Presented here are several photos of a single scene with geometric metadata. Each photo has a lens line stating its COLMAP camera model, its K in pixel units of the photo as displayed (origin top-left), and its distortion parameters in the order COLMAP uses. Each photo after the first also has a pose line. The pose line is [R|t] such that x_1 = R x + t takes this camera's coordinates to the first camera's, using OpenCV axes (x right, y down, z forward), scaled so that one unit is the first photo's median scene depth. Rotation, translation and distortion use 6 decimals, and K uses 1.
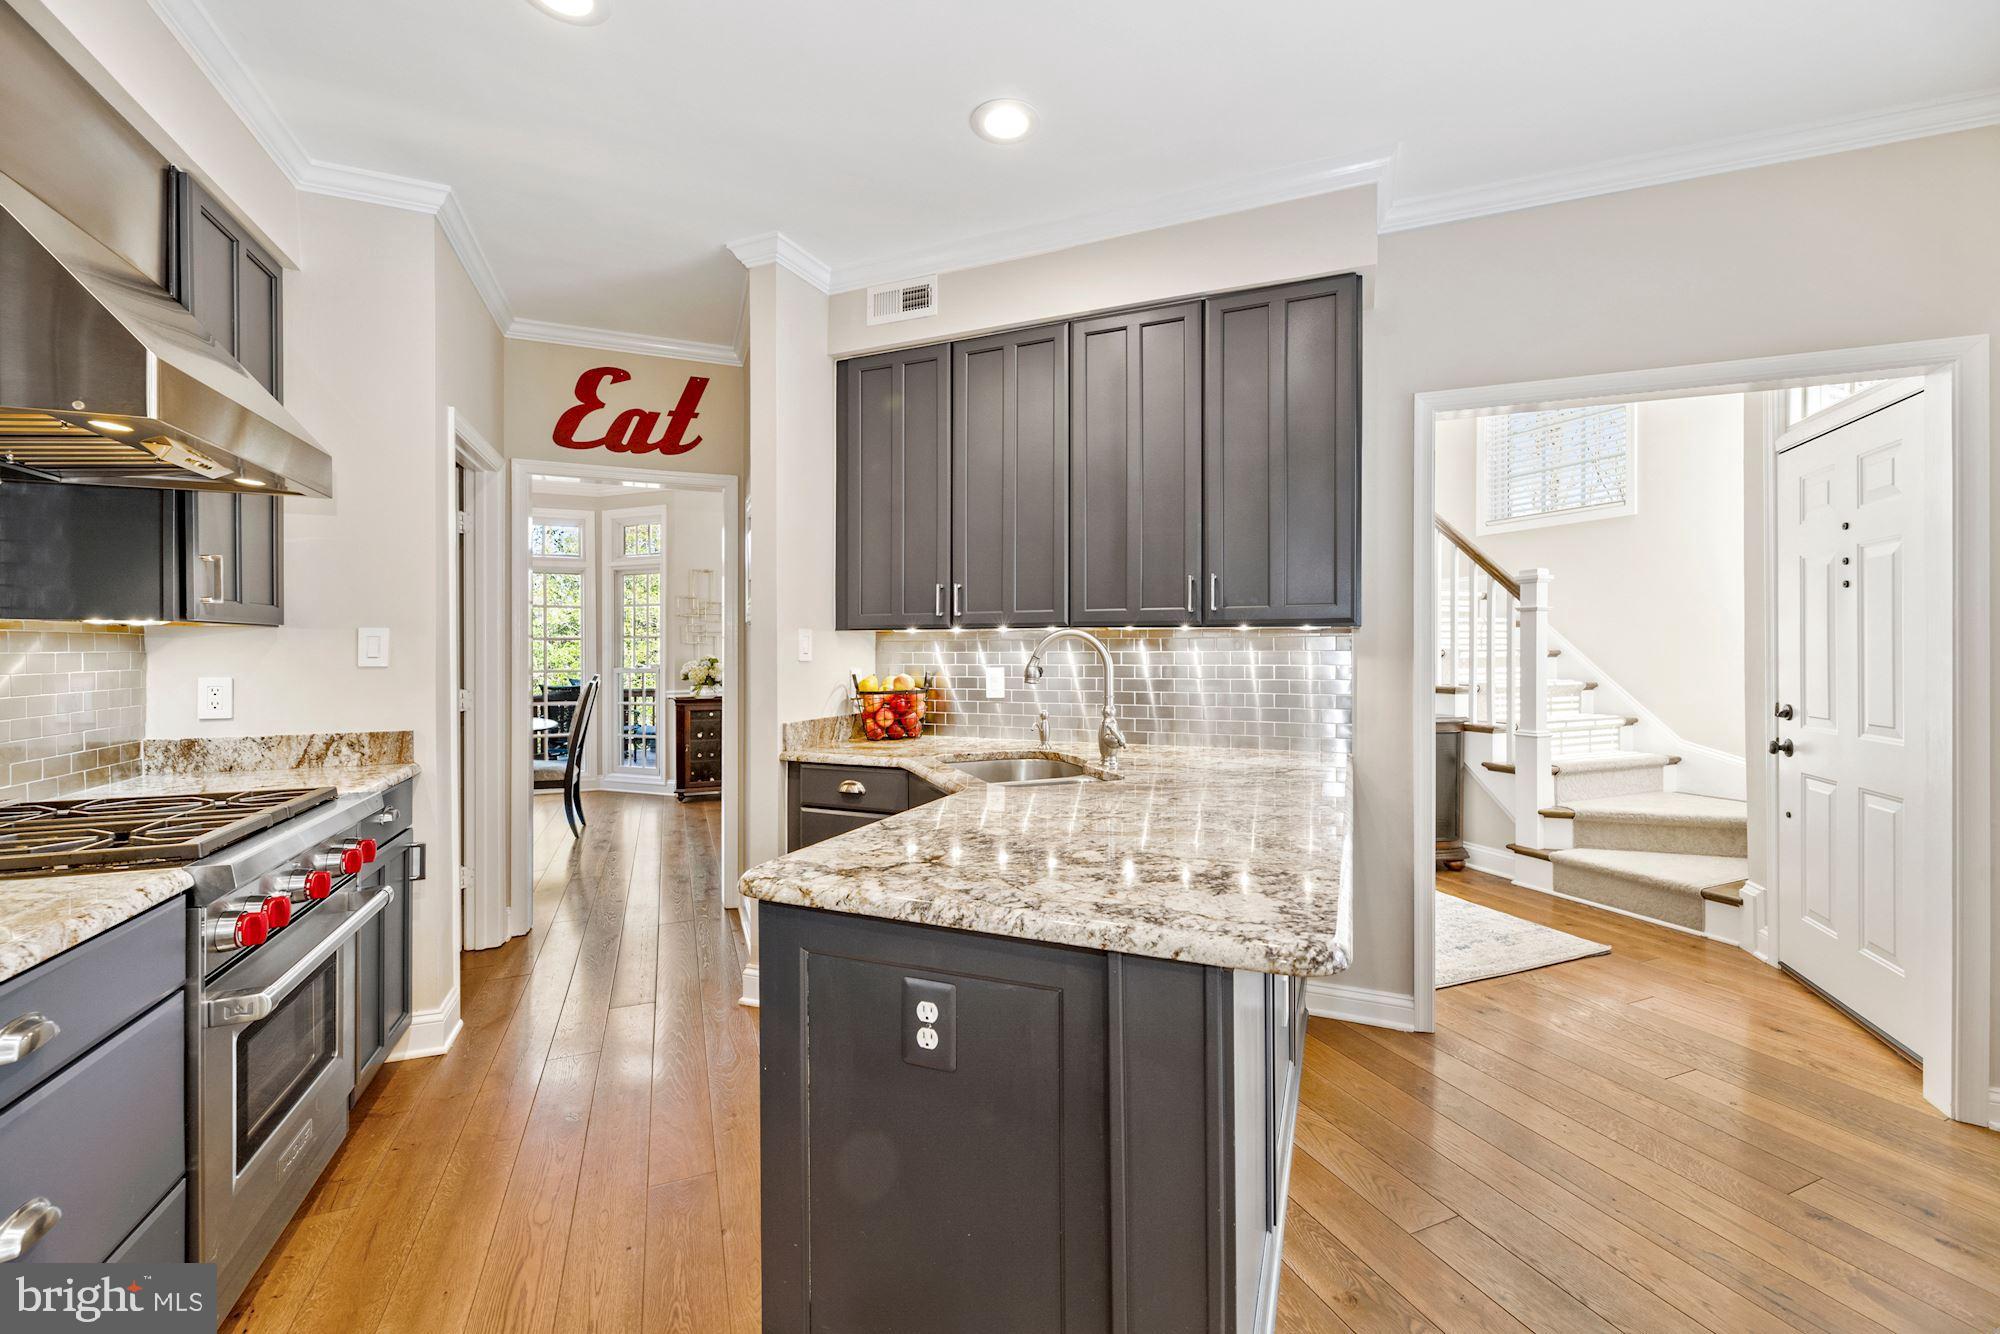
lens RADIAL K [[807.7, 0, 1009.7], [0, 807.7, 653.5], [0, 0, 1]] dist [0.007828, -0.002874]
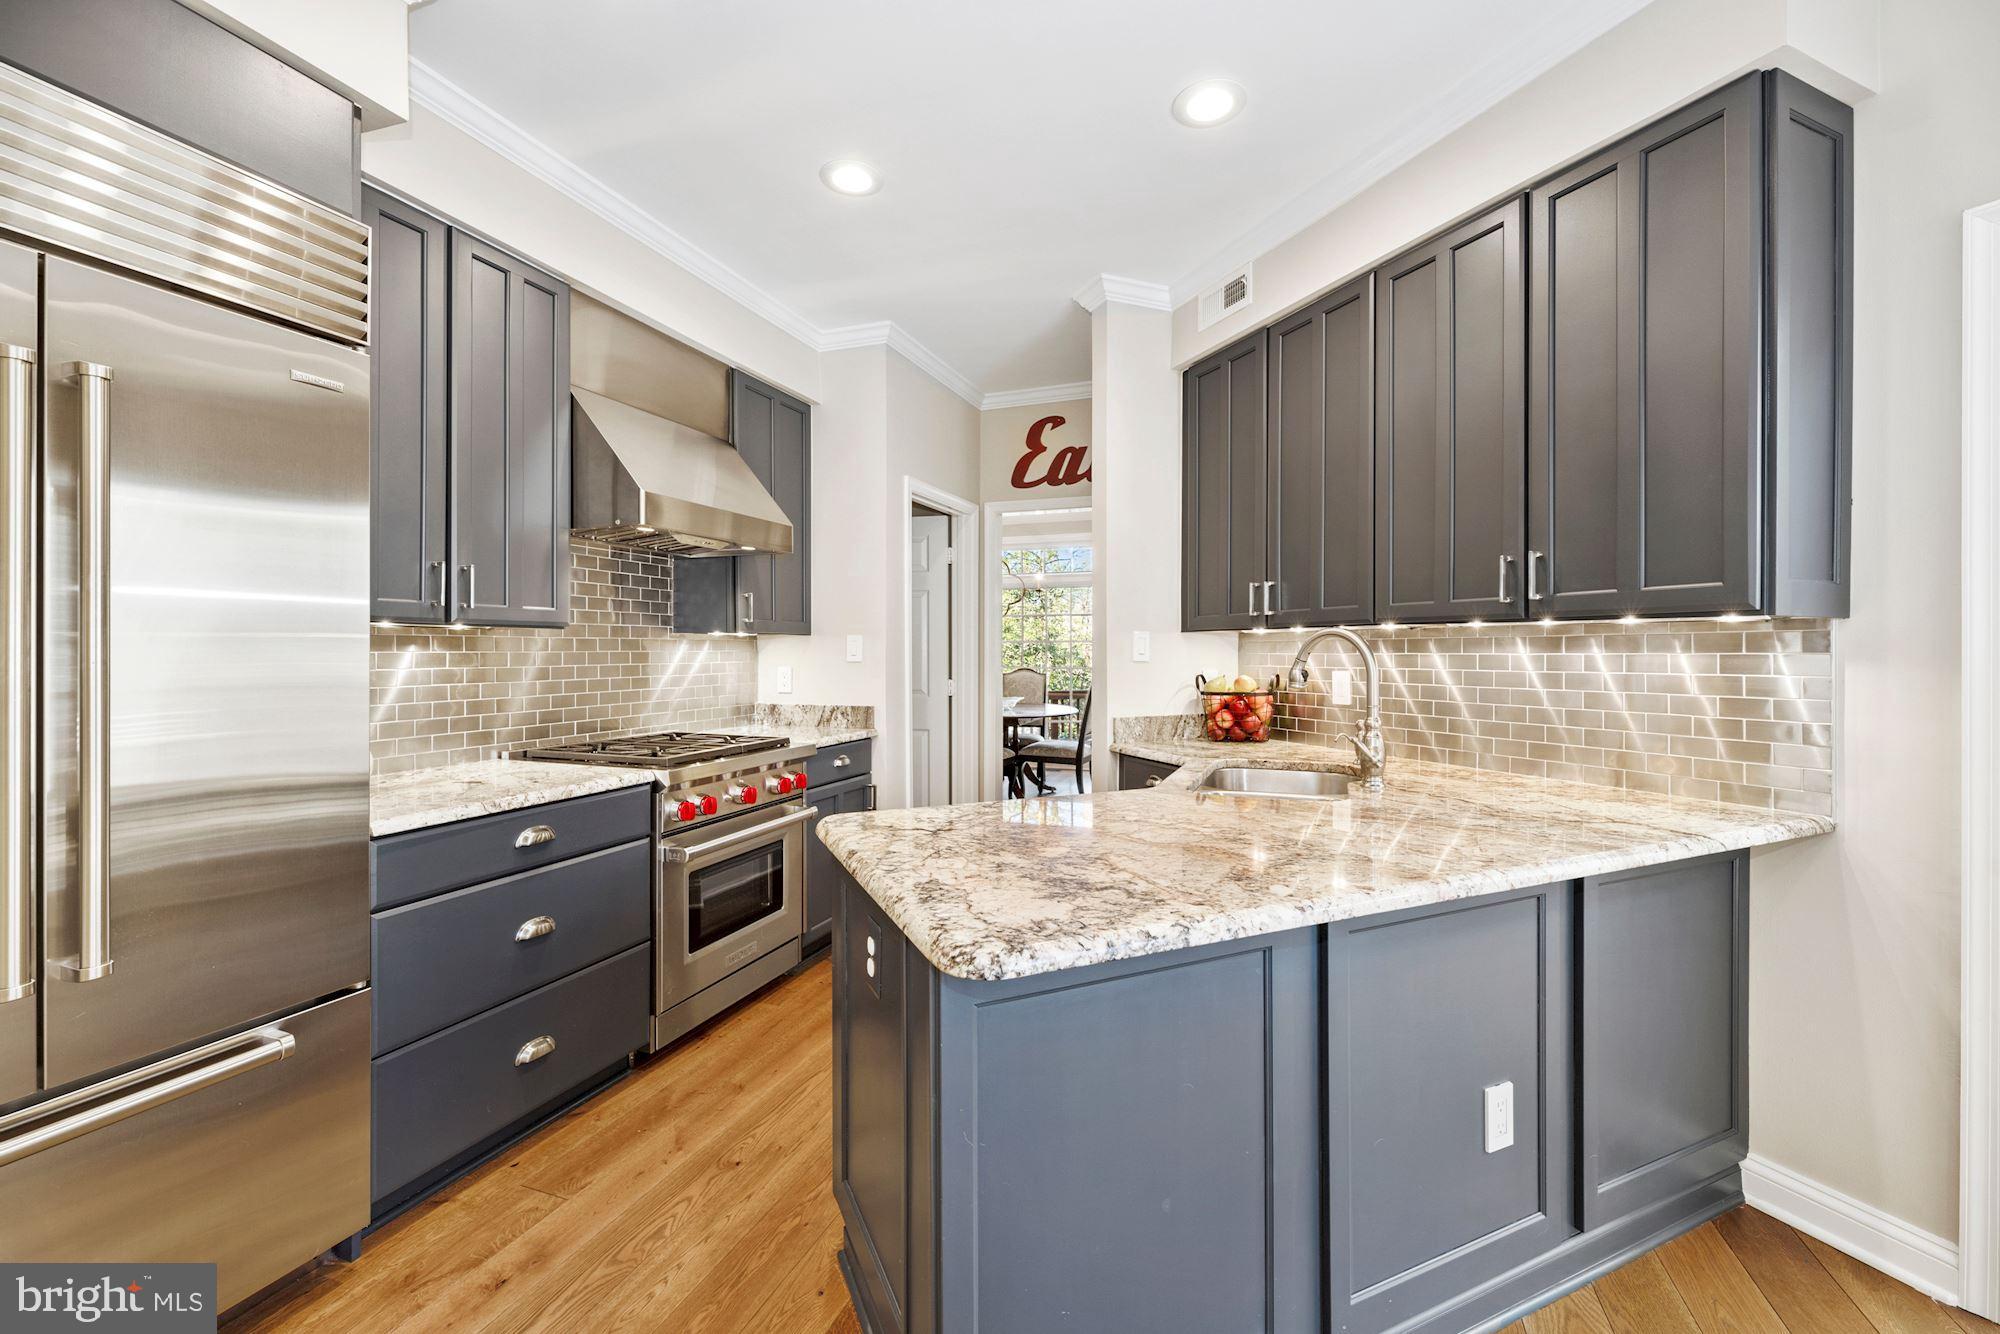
lens RADIAL K [[807.7, 0, 1015.7], [0, 807.7, 656.7], [0, 0, 1]] dist [0.007828, -0.002874]
pose [[0.733391, 0.007037, -0.679770, 0.355917], [-0.004952, 0.999975, 0.005009, -0.001245], [0.679789, -0.000307, 0.733408, 0.099372]]
